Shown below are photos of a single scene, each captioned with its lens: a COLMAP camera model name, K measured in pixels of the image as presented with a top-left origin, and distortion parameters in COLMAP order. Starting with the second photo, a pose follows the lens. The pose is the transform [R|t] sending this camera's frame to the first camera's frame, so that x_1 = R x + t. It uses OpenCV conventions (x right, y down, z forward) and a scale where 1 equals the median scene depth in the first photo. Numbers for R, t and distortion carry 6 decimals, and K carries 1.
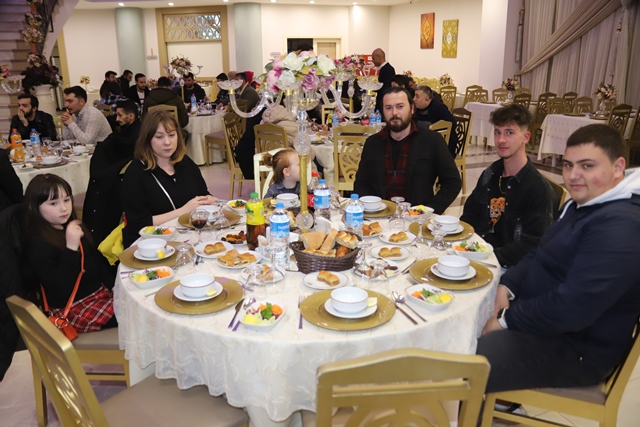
lens RADIAL K [[545.8, 0, 320.0], [0, 545.8, 213.5], [0, 0, 1]] dist [-0.176425, 0.185347]
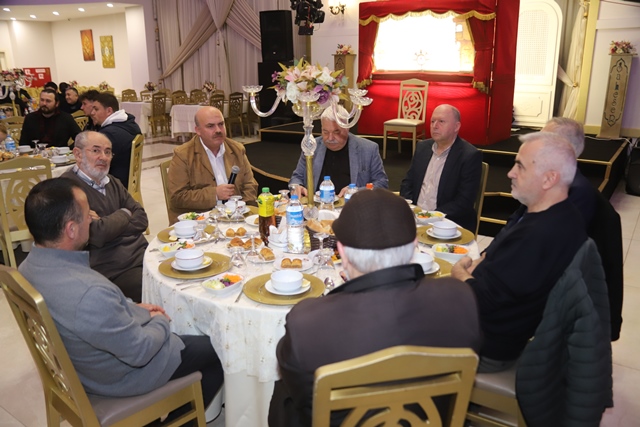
lens RADIAL K [[545.8, 0, 320.0], [0, 545.8, 213.5], [0, 0, 1]] dist [-0.176425, 0.185347]
pose [[0.849667, -0.145321, 0.506900, -0.000396], [0.152440, 0.987924, 0.027704, 0.087618], [-0.504805, 0.053732, 0.861560, -0.303886]]
